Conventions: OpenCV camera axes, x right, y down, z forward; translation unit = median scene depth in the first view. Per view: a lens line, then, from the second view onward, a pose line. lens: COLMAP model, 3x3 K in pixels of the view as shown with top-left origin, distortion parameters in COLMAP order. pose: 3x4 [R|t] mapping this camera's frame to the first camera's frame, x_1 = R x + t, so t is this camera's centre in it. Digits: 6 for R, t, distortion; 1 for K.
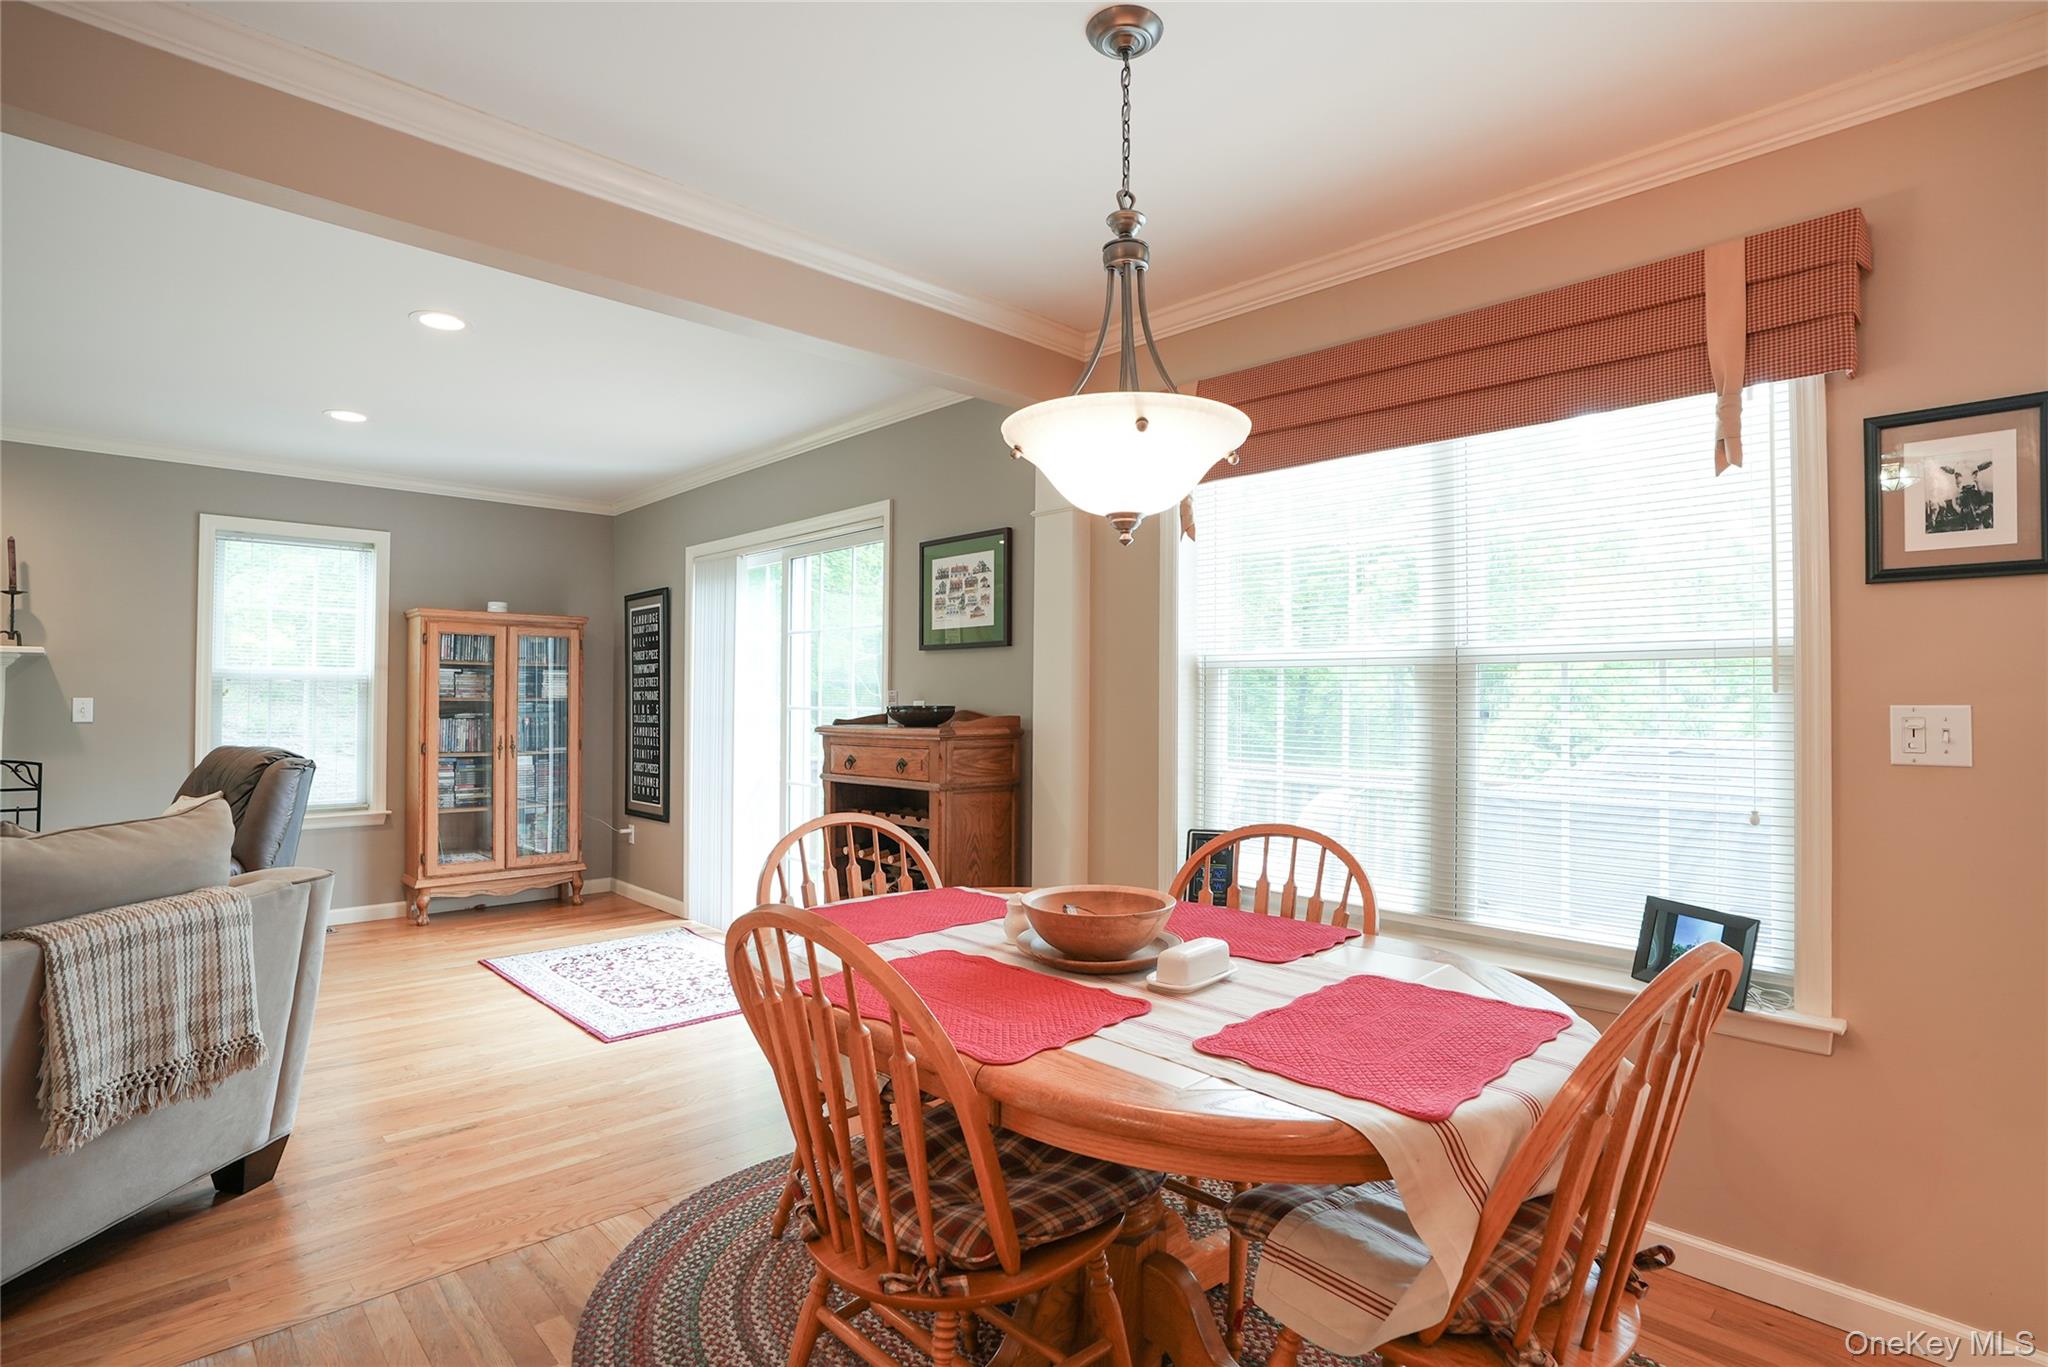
lens RADIAL K [[988.8, 0, 1032.7], [0, 988.8, 690.5], [0, 0, 1]] dist [-0.025495, 0.001106]
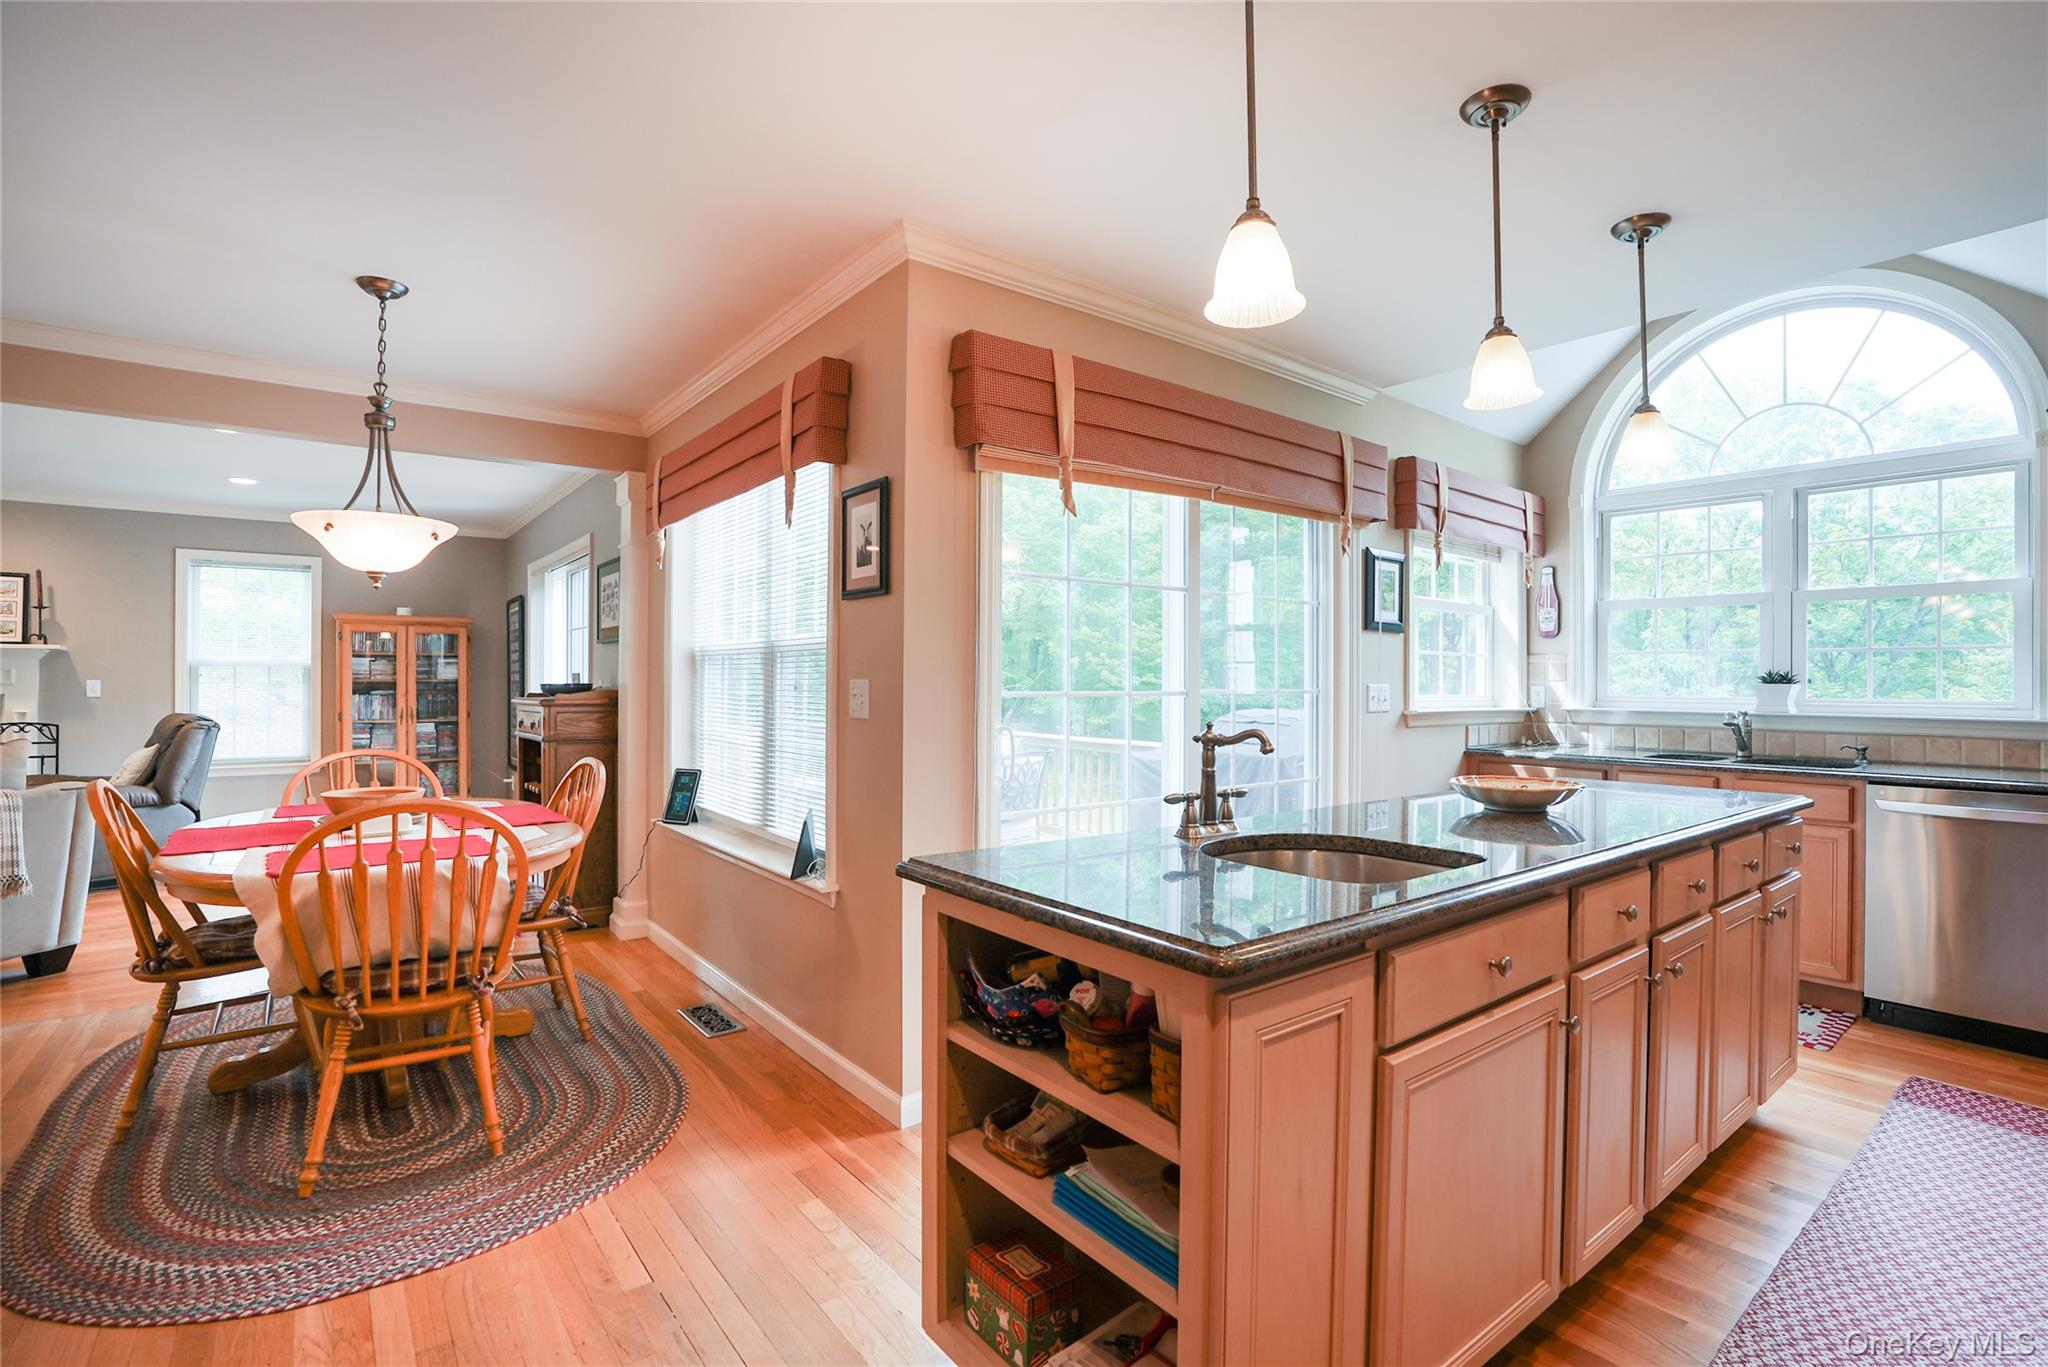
lens RADIAL K [[963.1, 0, 1020.7], [0, 963.1, 679.2], [0, 0, 1]] dist [-0.001170, 0.001642]
pose [[0.988304, -0.003011, -0.152465, 0.651756], [0.004150, 0.999966, 0.007156, 0.001890], [0.152438, -0.007705, 0.988283, -0.223477]]
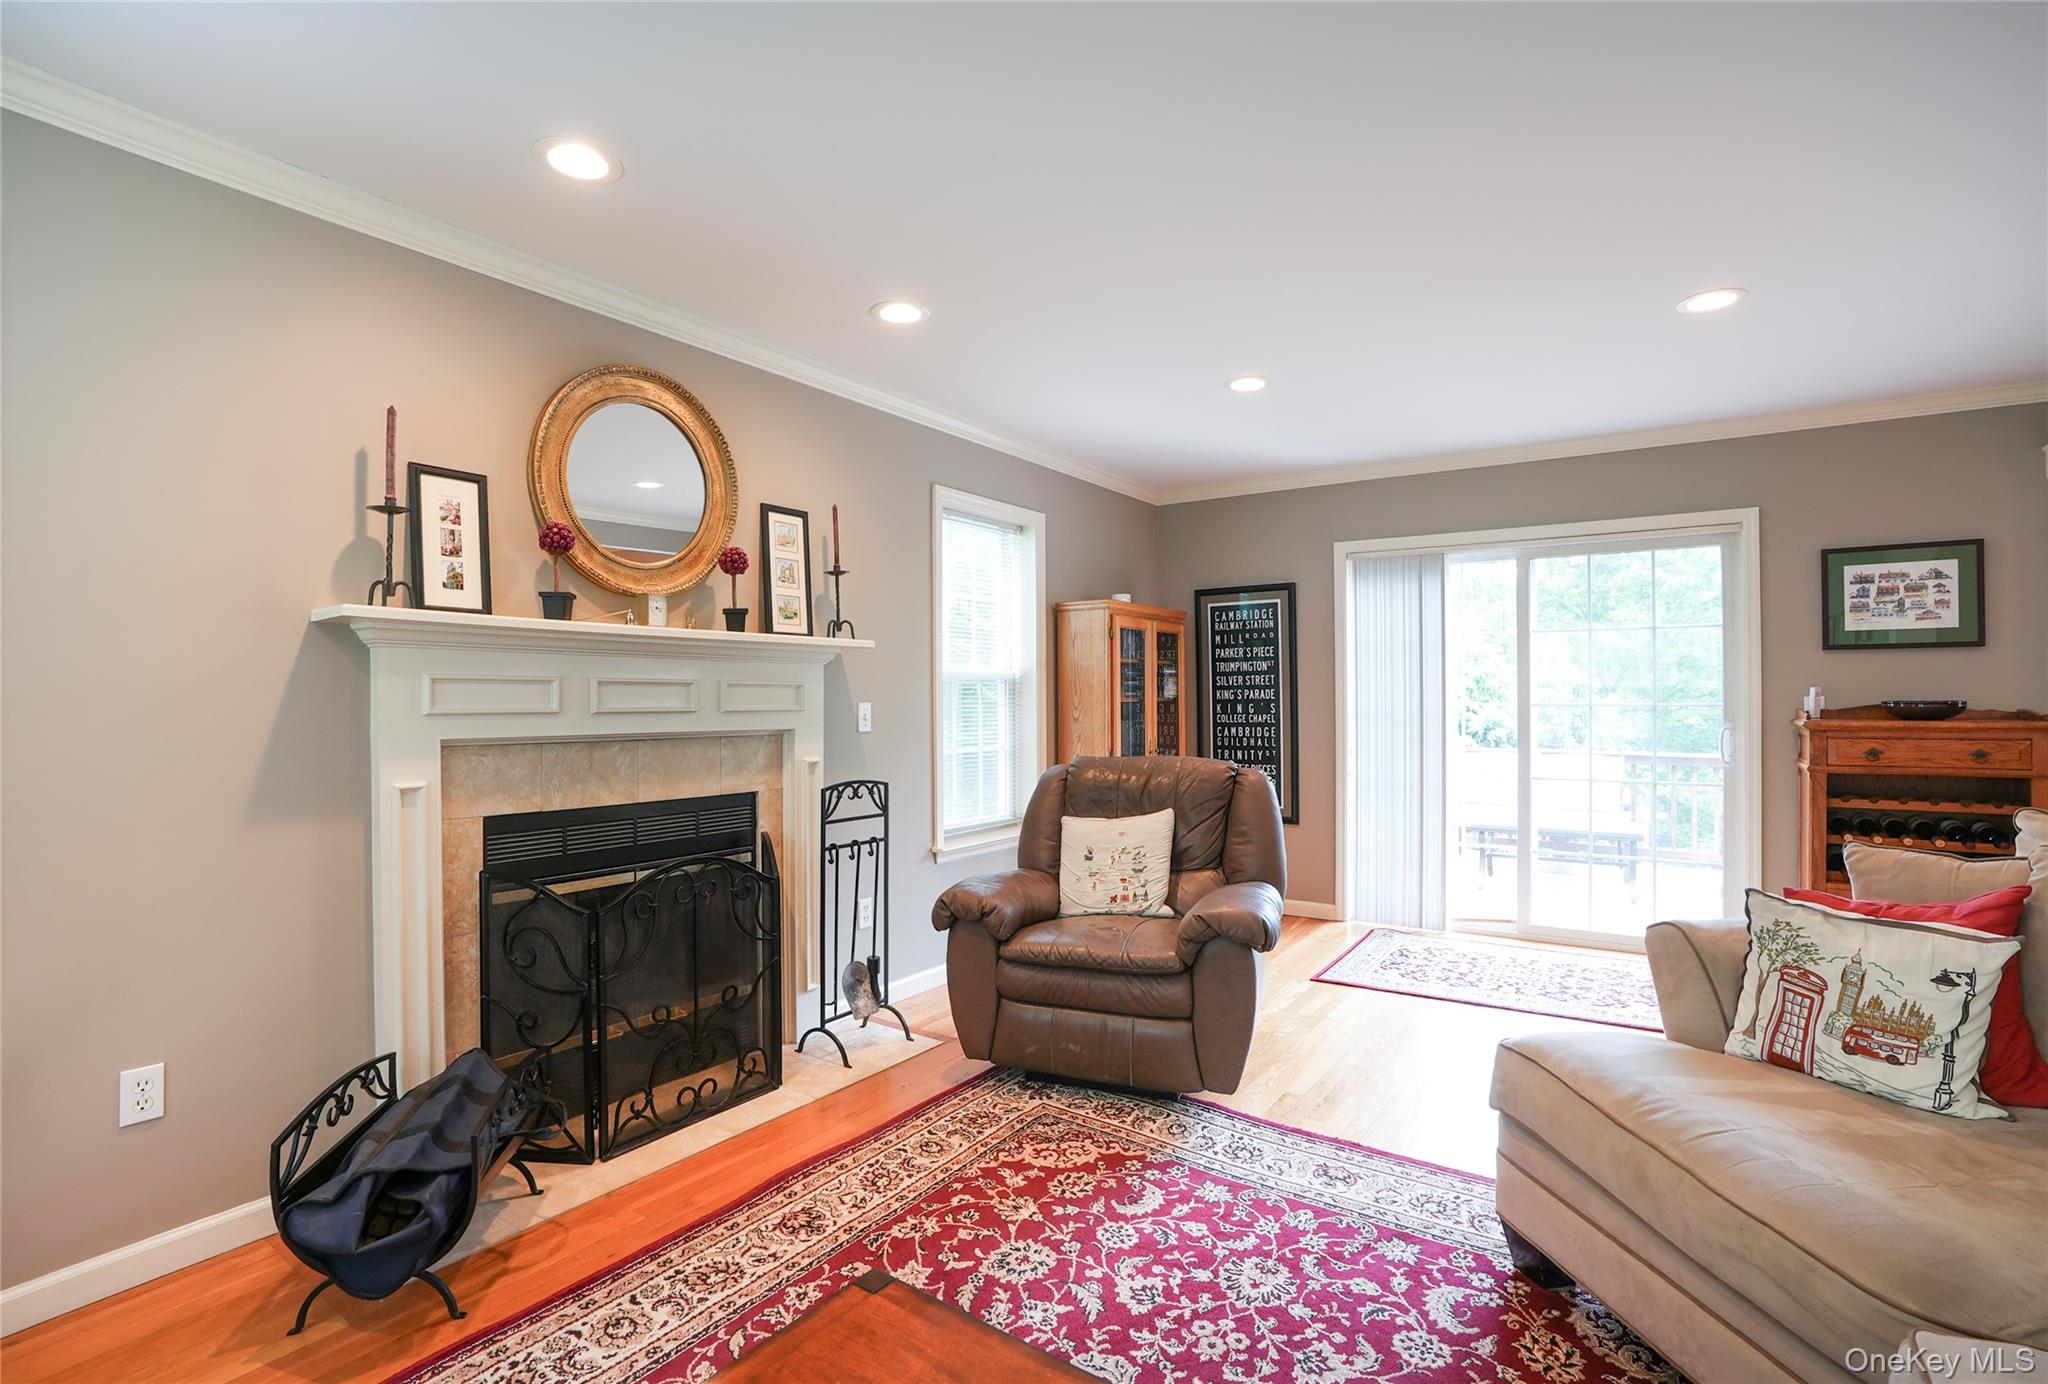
lens RADIAL K [[963.1, 0, 1025.8], [0, 963.1, 685.8], [0, 0, 1]] dist [-0.001170, 0.001642]
pose [[0.968983, -0.006158, 0.247051, -1.159036], [0.005872, 0.999981, 0.001897, -0.007757], [-0.247058, -0.000388, 0.969001, 0.187499]]
